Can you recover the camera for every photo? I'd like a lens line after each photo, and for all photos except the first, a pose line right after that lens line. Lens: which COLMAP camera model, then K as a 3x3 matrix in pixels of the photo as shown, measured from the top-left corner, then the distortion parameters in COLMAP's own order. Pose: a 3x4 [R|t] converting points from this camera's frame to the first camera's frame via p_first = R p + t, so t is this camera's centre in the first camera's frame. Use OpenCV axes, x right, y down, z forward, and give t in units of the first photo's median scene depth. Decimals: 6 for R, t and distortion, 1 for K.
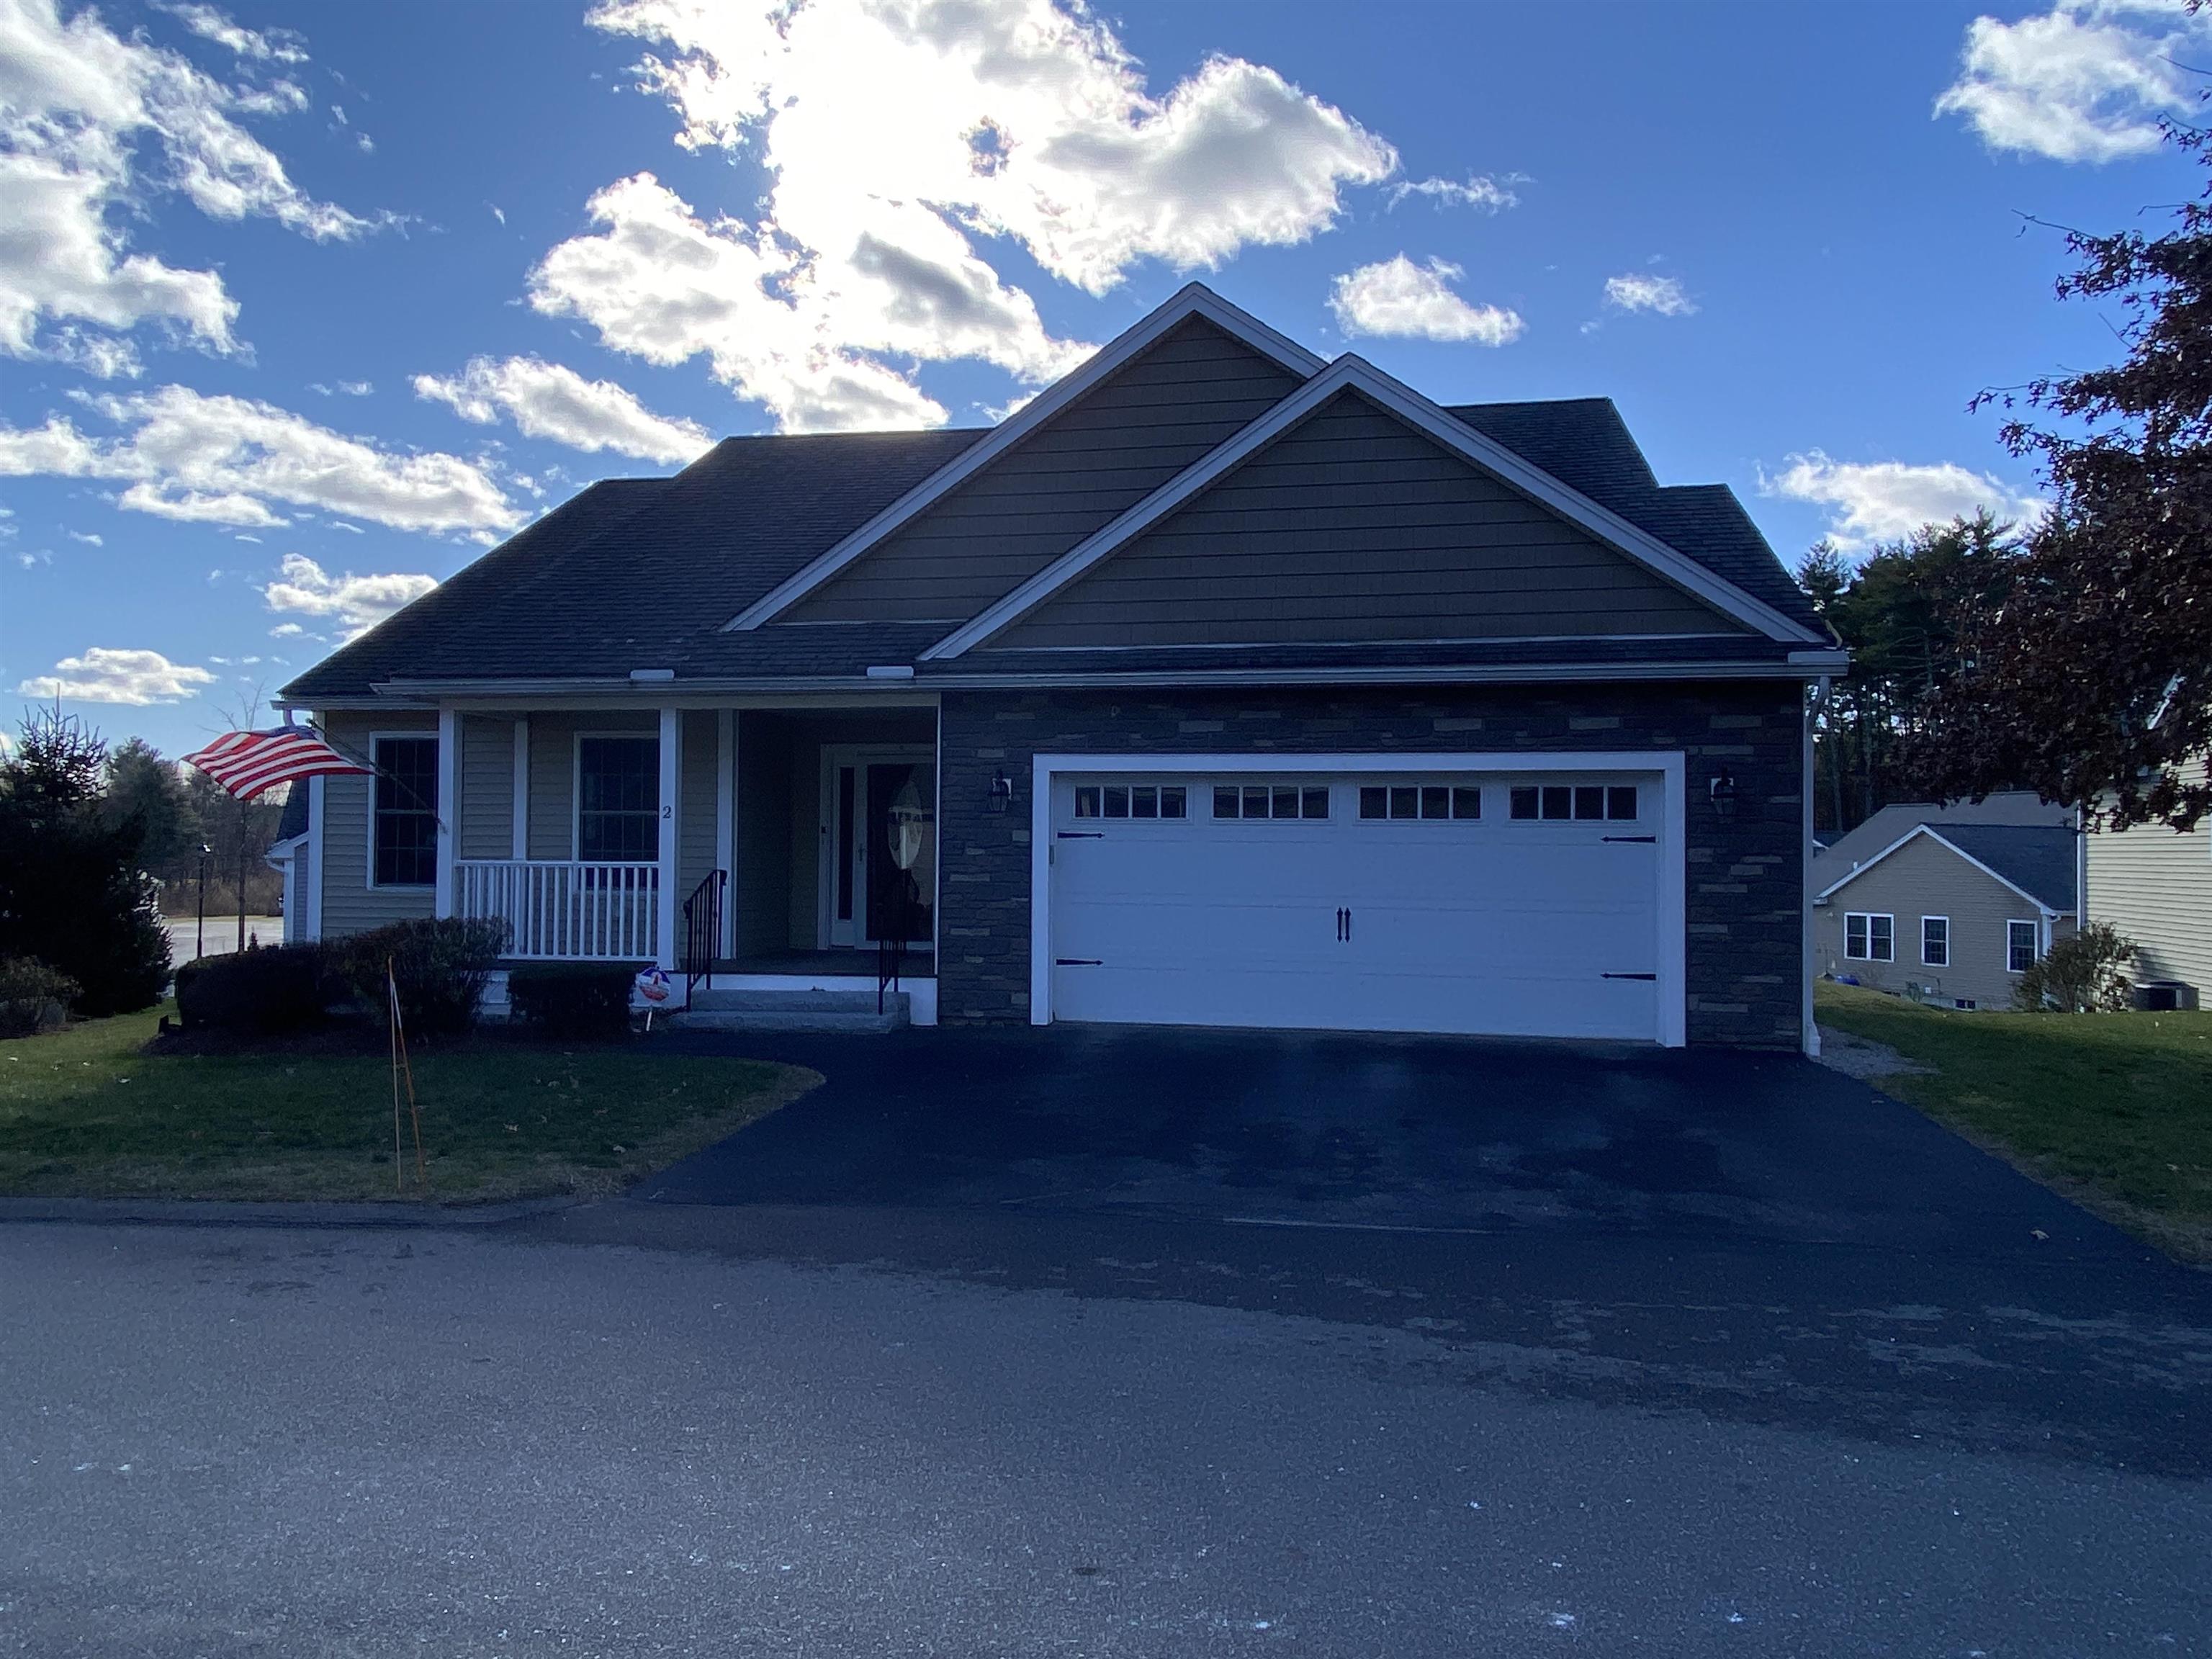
lens RADIAL K [[1503.6, 0, 1106.7], [0, 1503.6, 840.0], [0, 0, 1]] dist [0.046401, -0.020280]
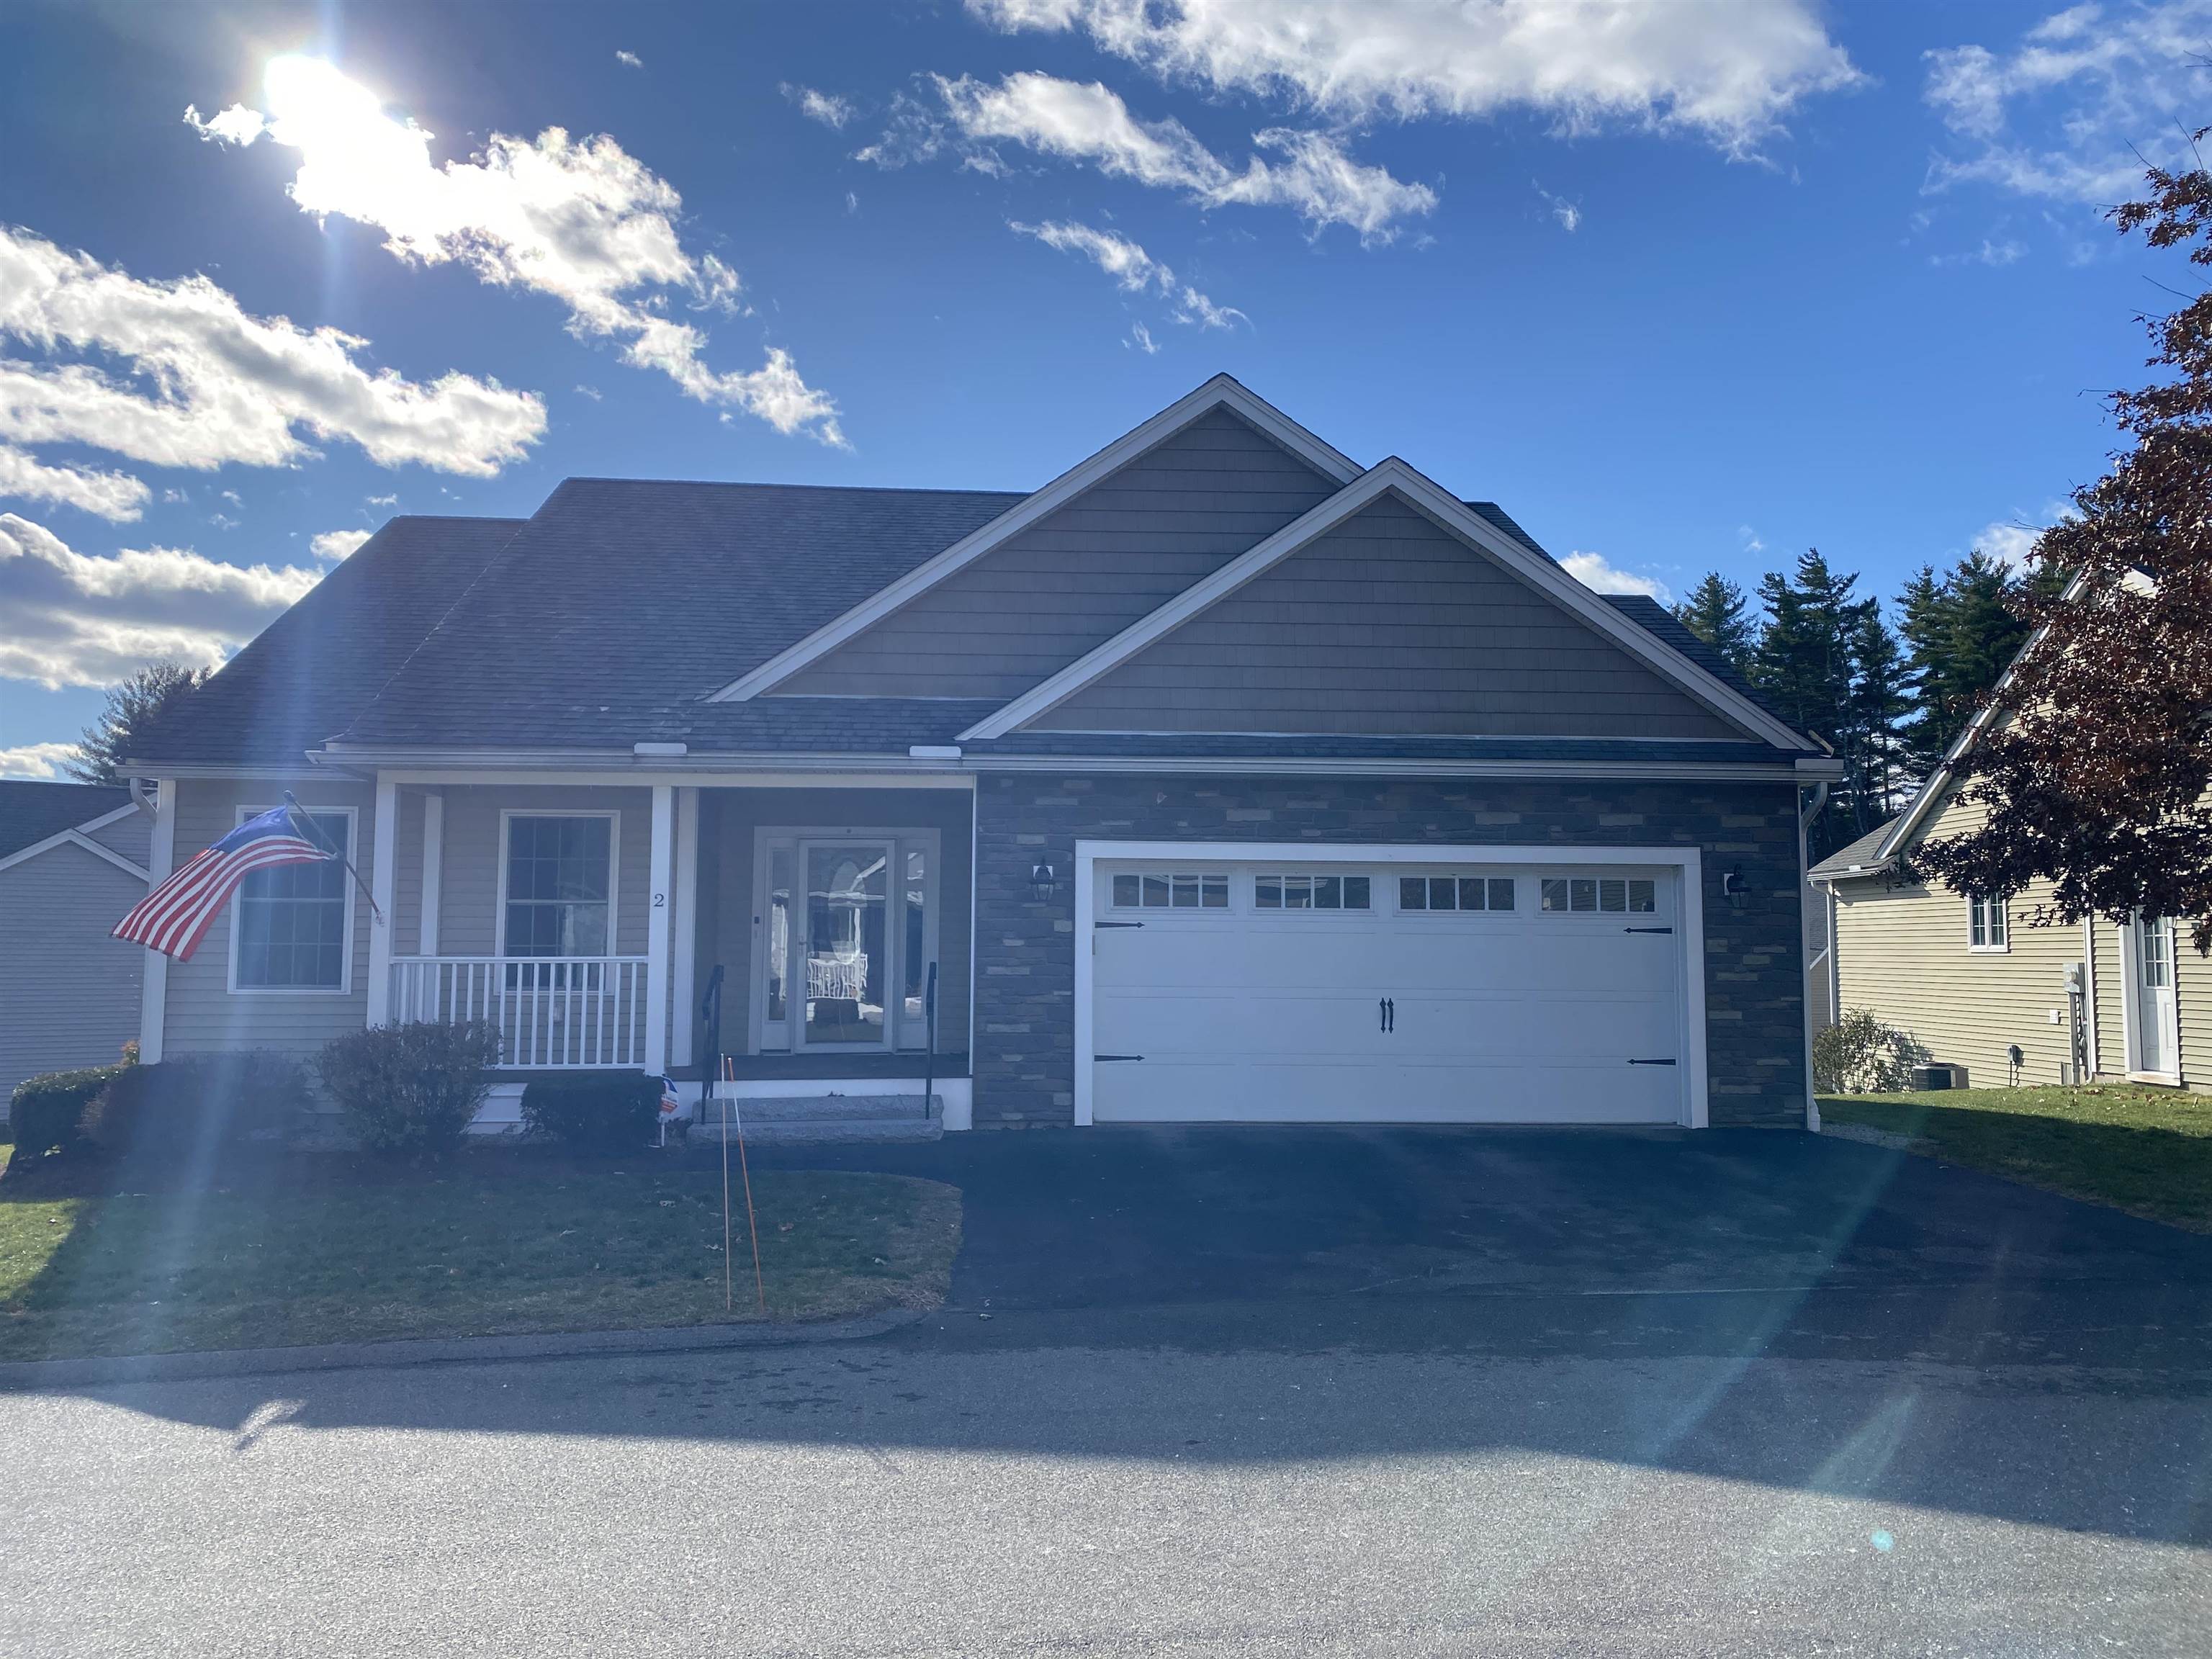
lens RADIAL K [[1640.1, 0, 1105.8], [0, 1640.1, 819.3], [0, 0, 1]] dist [0.073987, -0.003253]
pose [[0.965669, 0.017360, 0.259195, -0.303167], [0.000856, 0.997546, -0.070003, 0.002654], [-0.259775, 0.067821, 0.963285, -0.015434]]
